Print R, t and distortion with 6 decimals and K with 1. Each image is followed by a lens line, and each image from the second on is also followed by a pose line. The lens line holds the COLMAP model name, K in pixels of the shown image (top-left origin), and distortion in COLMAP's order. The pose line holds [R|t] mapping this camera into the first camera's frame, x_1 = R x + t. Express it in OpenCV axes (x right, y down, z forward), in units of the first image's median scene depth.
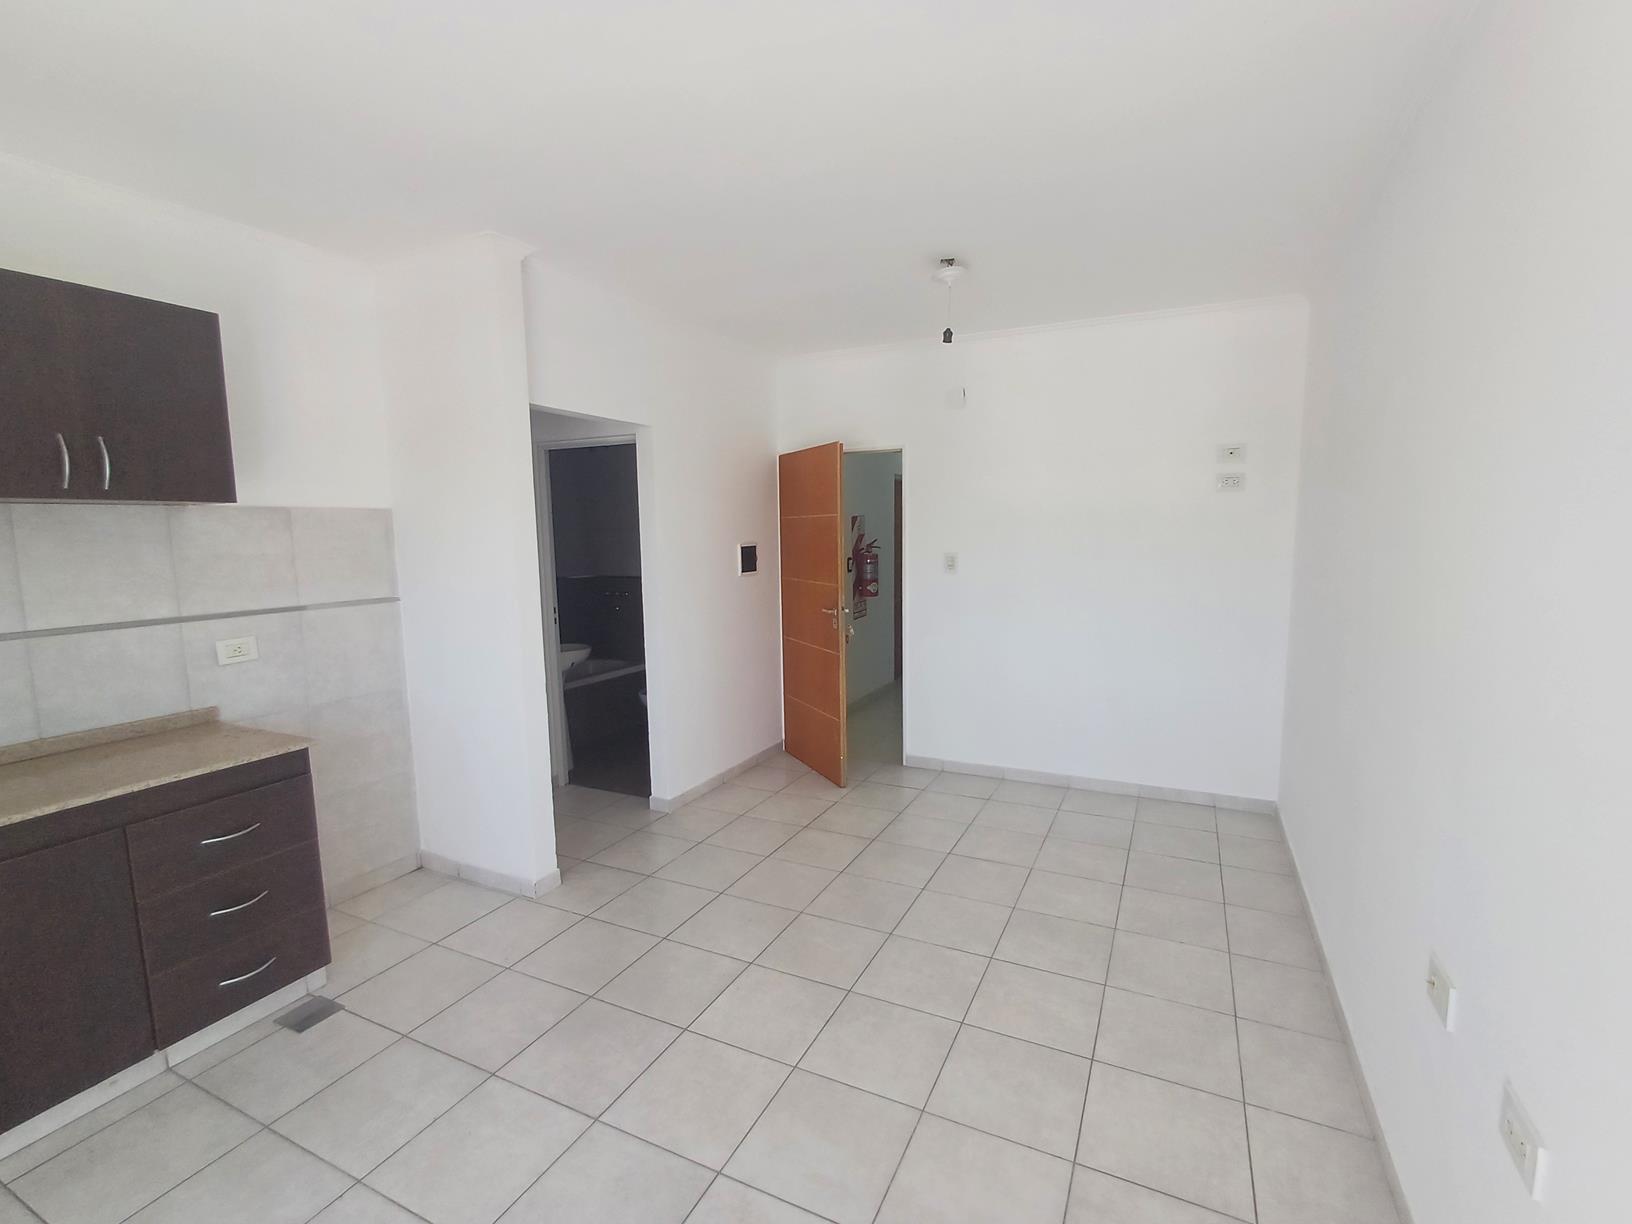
lens RADIAL K [[742.3, 0, 830.4], [0, 742.3, 616.3], [0, 0, 1]] dist [-0.002331, -0.001182]
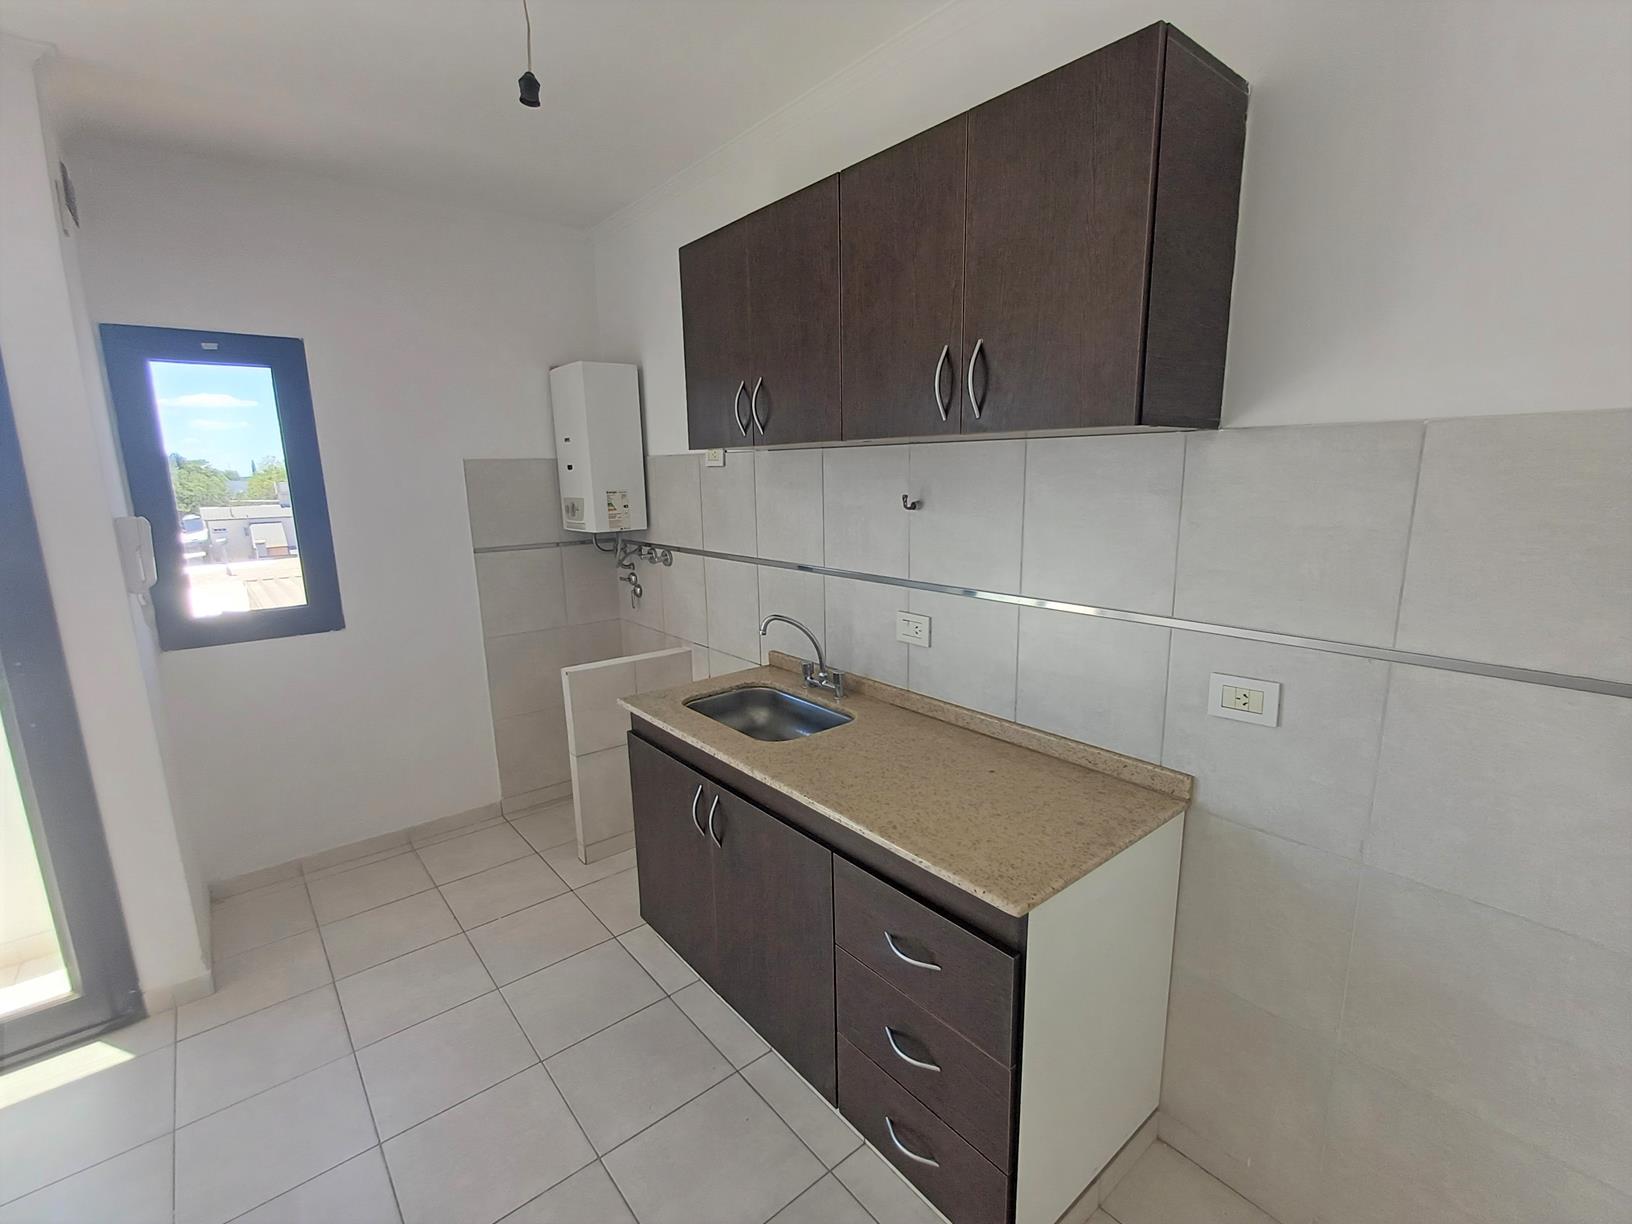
lens RADIAL K [[742.3, 0, 831.4], [0, 742.3, 618.8], [0, 0, 1]] dist [-0.002331, -0.001182]
pose [[-0.417429, 0.205240, -0.885229, -0.173820], [-0.082574, 0.961563, 0.261875, -0.105398], [0.904950, 0.182411, -0.384436, 0.767038]]
